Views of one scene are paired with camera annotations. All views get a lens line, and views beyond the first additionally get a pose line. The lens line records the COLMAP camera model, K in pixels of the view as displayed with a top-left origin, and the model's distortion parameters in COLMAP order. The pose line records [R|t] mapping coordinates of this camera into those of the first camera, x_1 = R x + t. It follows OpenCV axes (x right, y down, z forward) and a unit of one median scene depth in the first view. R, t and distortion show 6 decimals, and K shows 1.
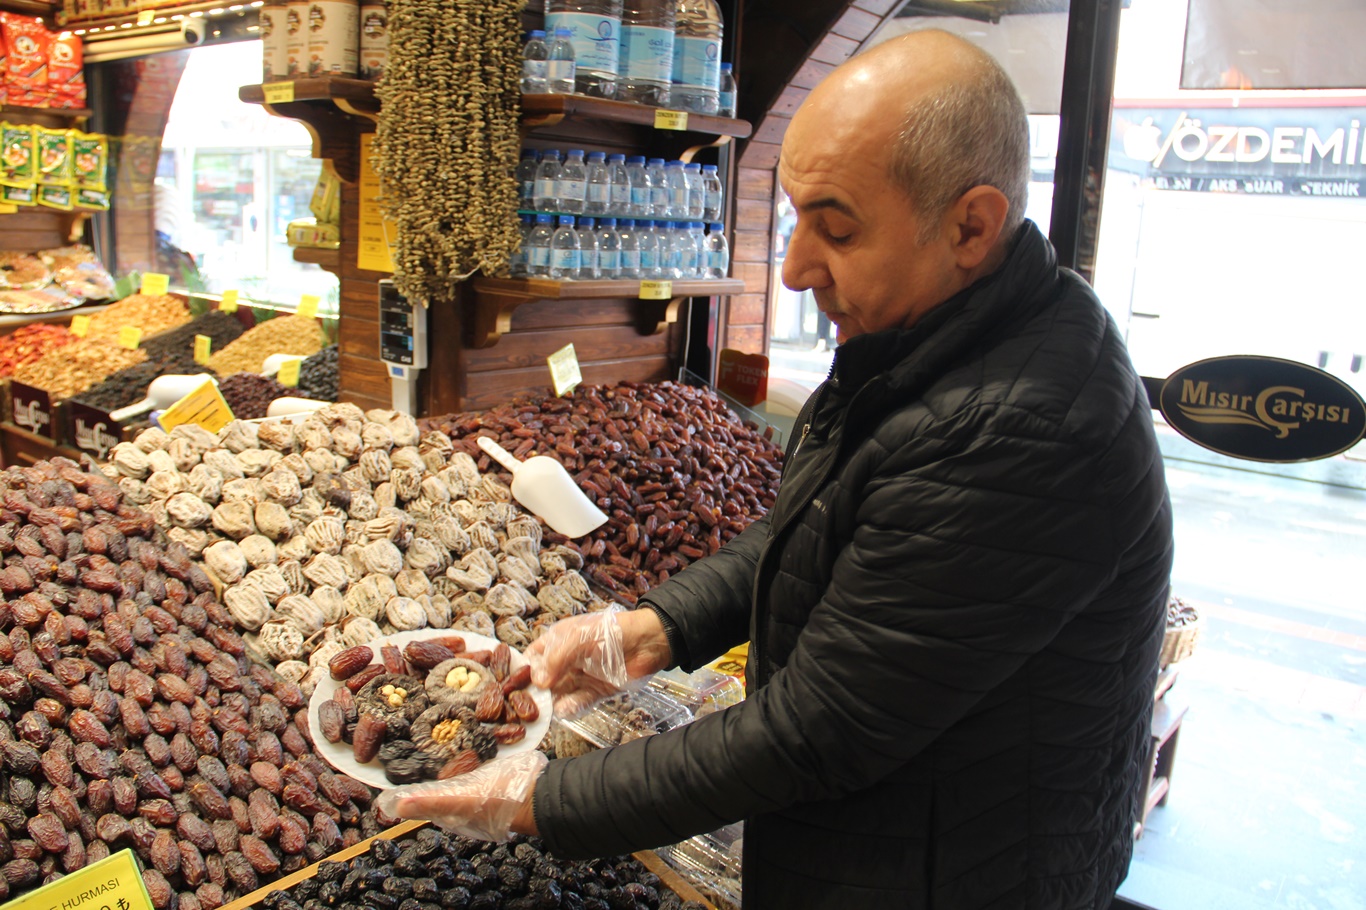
lens RADIAL K [[1165.1, 0, 683.0], [0, 1165.1, 455.0], [0, 0, 1]] dist [-0.165068, 0.150386]
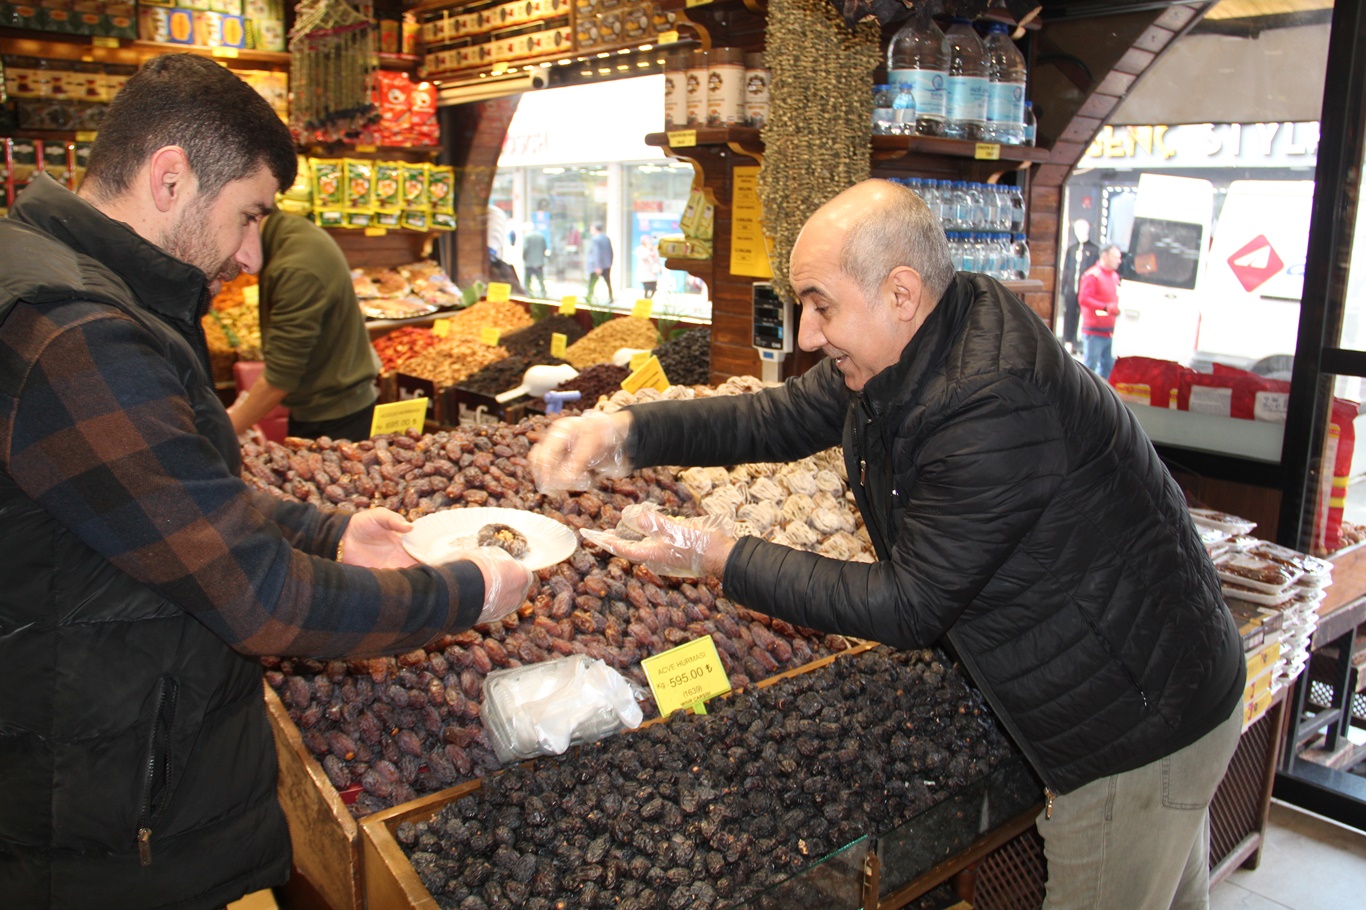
lens RADIAL K [[1165.1, 0, 683.0], [0, 1165.1, 455.0], [0, 0, 1]] dist [-0.165068, 0.150386]
pose [[0.981009, 0.005516, -0.193883, -0.086412], [-0.006897, 0.999955, -0.006448, 0.043179], [0.193839, 0.007663, 0.981003, -0.251123]]
